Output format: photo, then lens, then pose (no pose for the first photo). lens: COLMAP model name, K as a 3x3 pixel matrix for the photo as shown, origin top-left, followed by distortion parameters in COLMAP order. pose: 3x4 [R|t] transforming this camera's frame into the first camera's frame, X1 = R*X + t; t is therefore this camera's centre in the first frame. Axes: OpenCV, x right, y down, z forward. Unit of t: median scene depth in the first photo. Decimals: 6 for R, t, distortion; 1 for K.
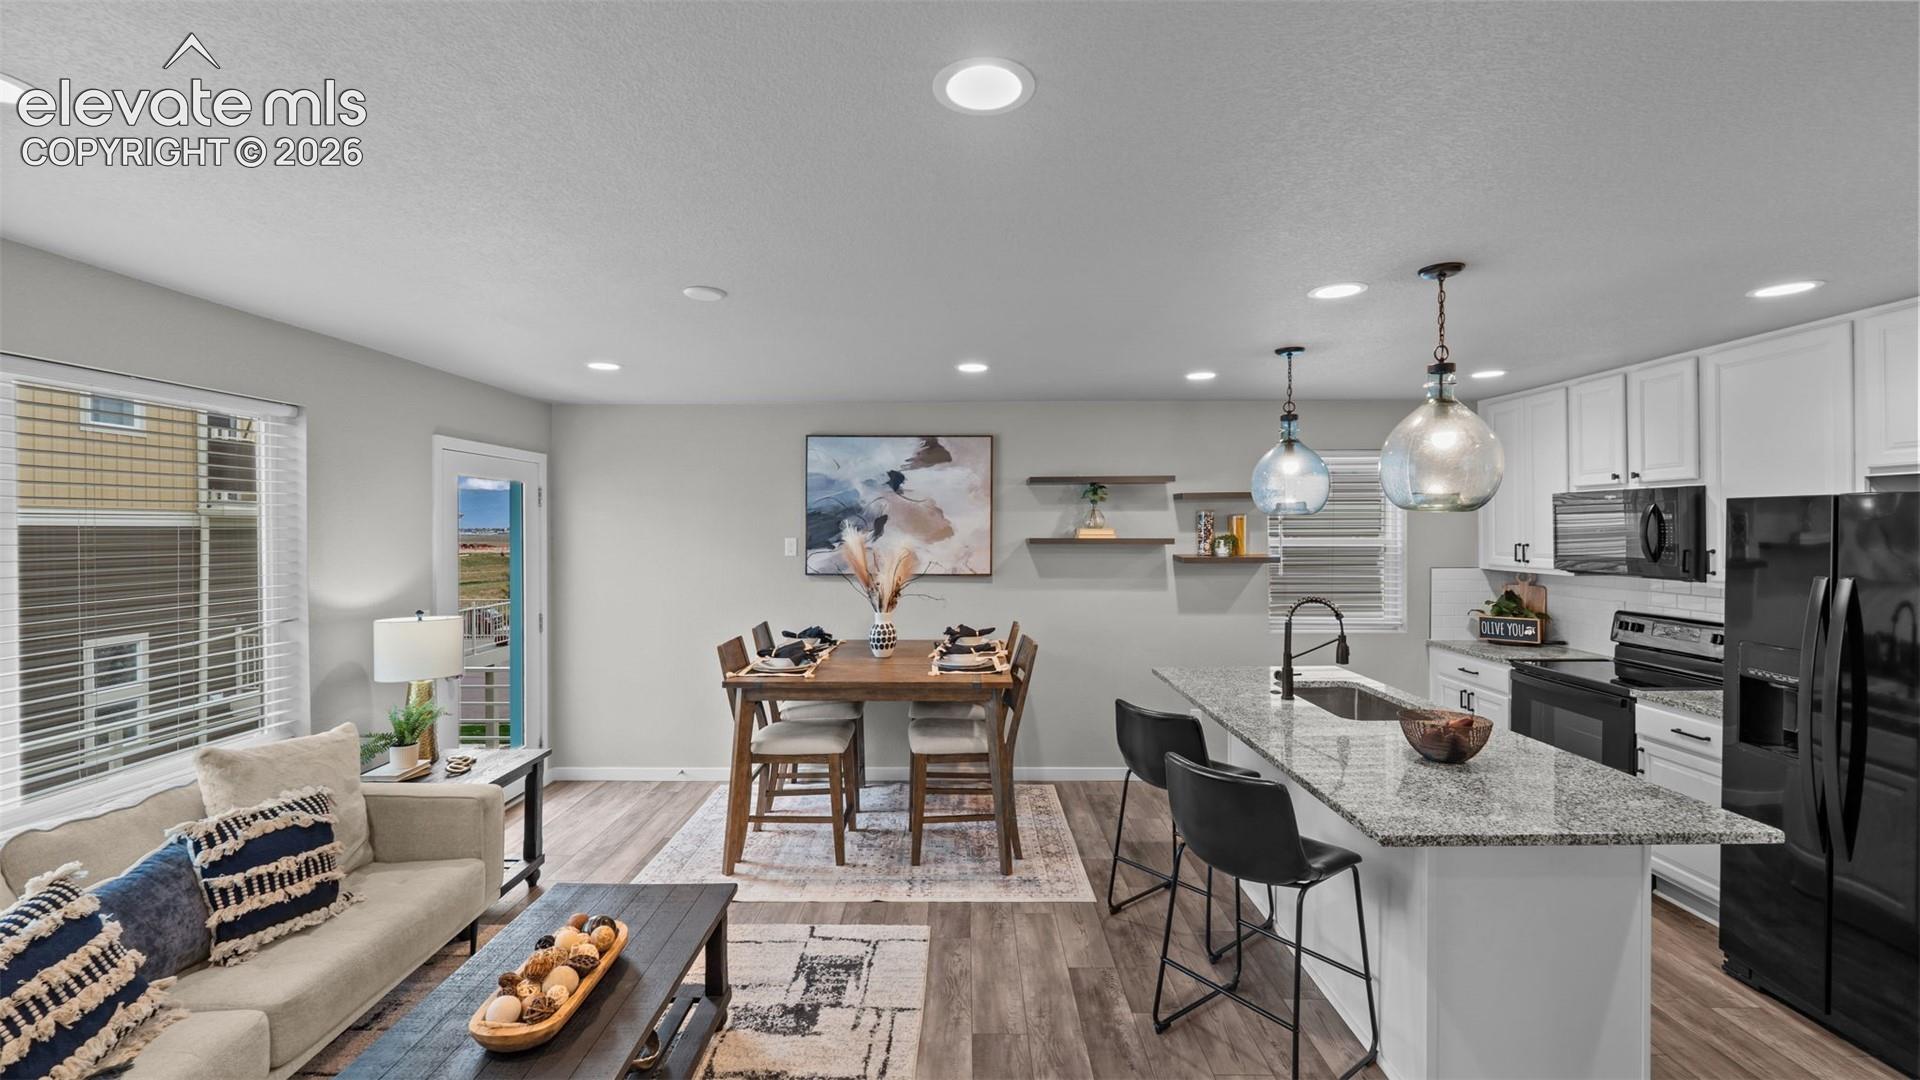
lens RADIAL K [[777.8, 0, 958.6], [0, 777.8, 531.9], [0, 0, 1]] dist [-0.000428, -0.000674]
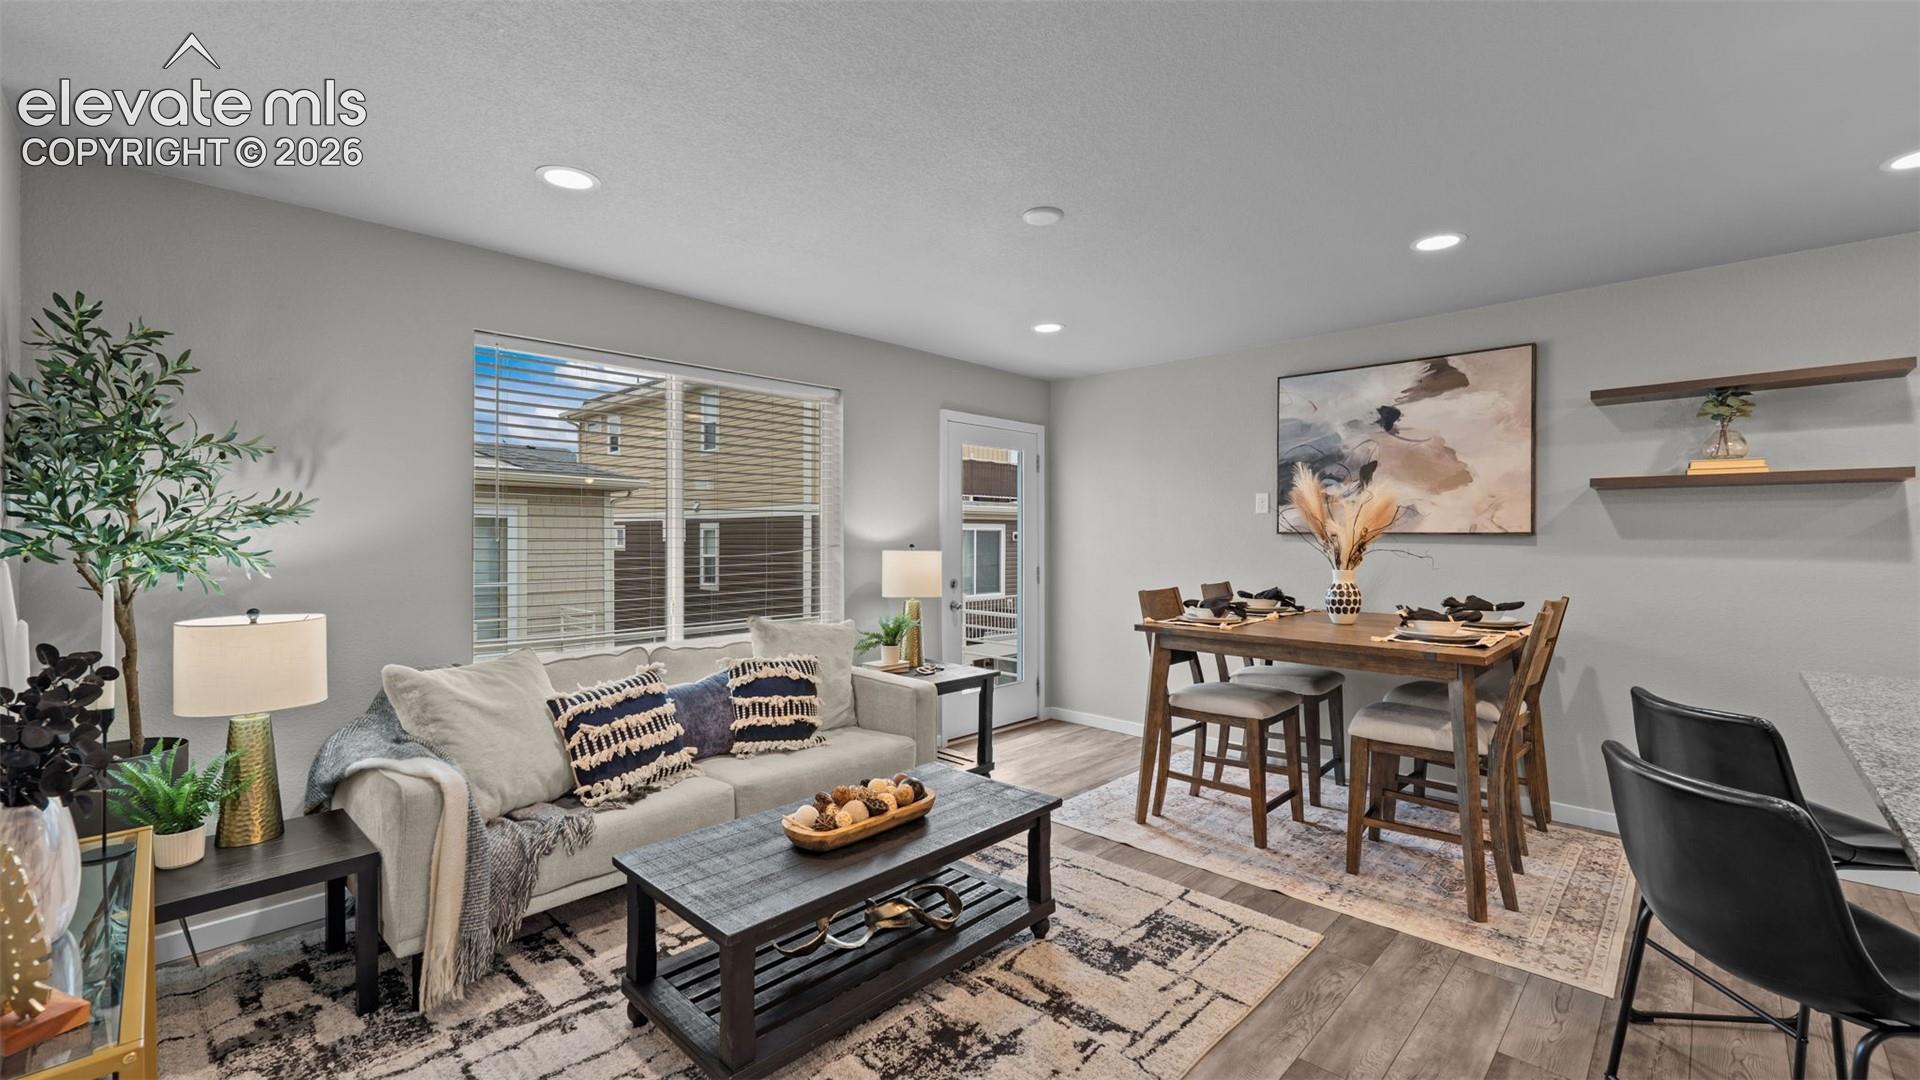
lens RADIAL K [[785.4, 0, 955.9], [0, 785.4, 530.8], [0, 0, 1]] dist [0.000688, -0.001331]
pose [[0.722724, -0.001589, -0.691135, 0.187648], [-0.005100, 0.999958, -0.007633, 0.071264], [0.691118, 0.009041, 0.722686, 0.107669]]
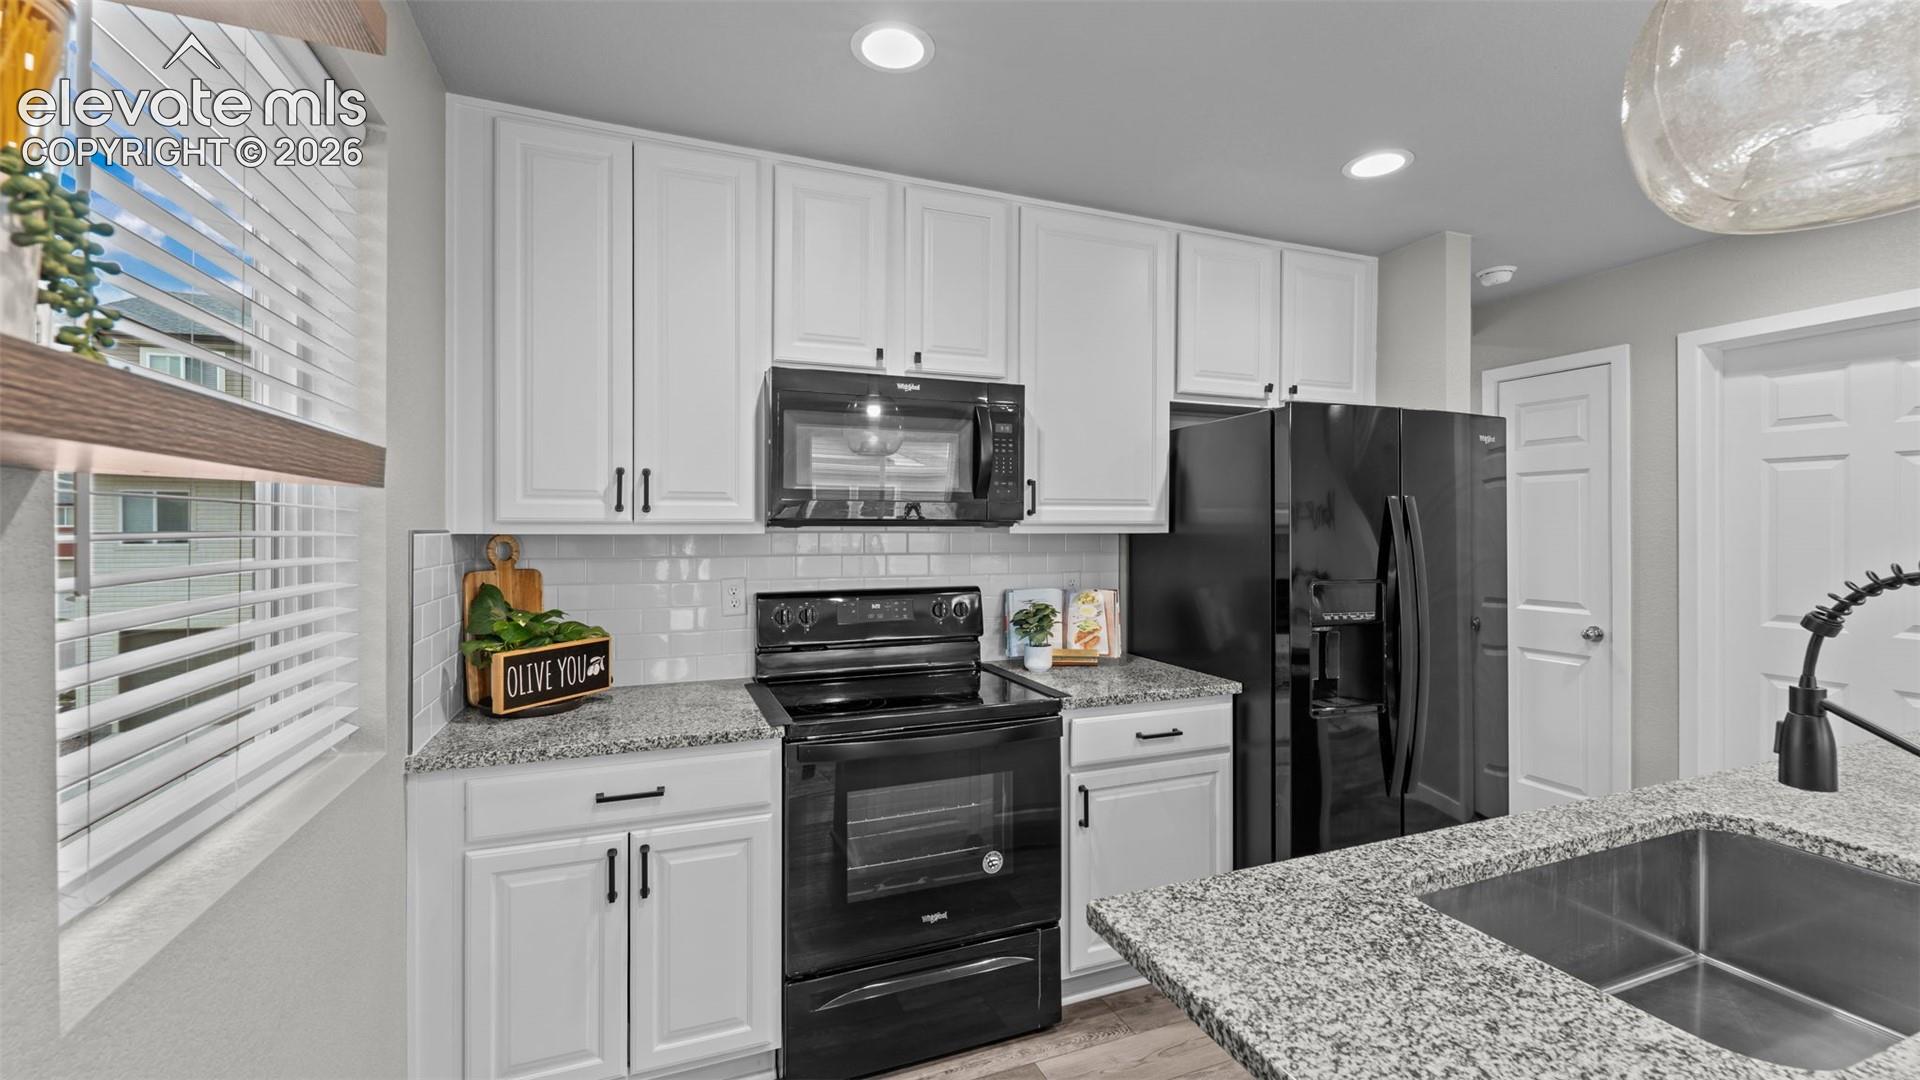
lens RADIAL K [[777.8, 0, 961.1], [0, 777.8, 532.7], [0, 0, 1]] dist [-0.000428, -0.000674]
pose [[-0.373816, -0.001203, 0.927502, 0.264037], [0.007145, 0.999966, 0.004177, 0.055059], [-0.927475, 0.008189, -0.373795, 1.070058]]
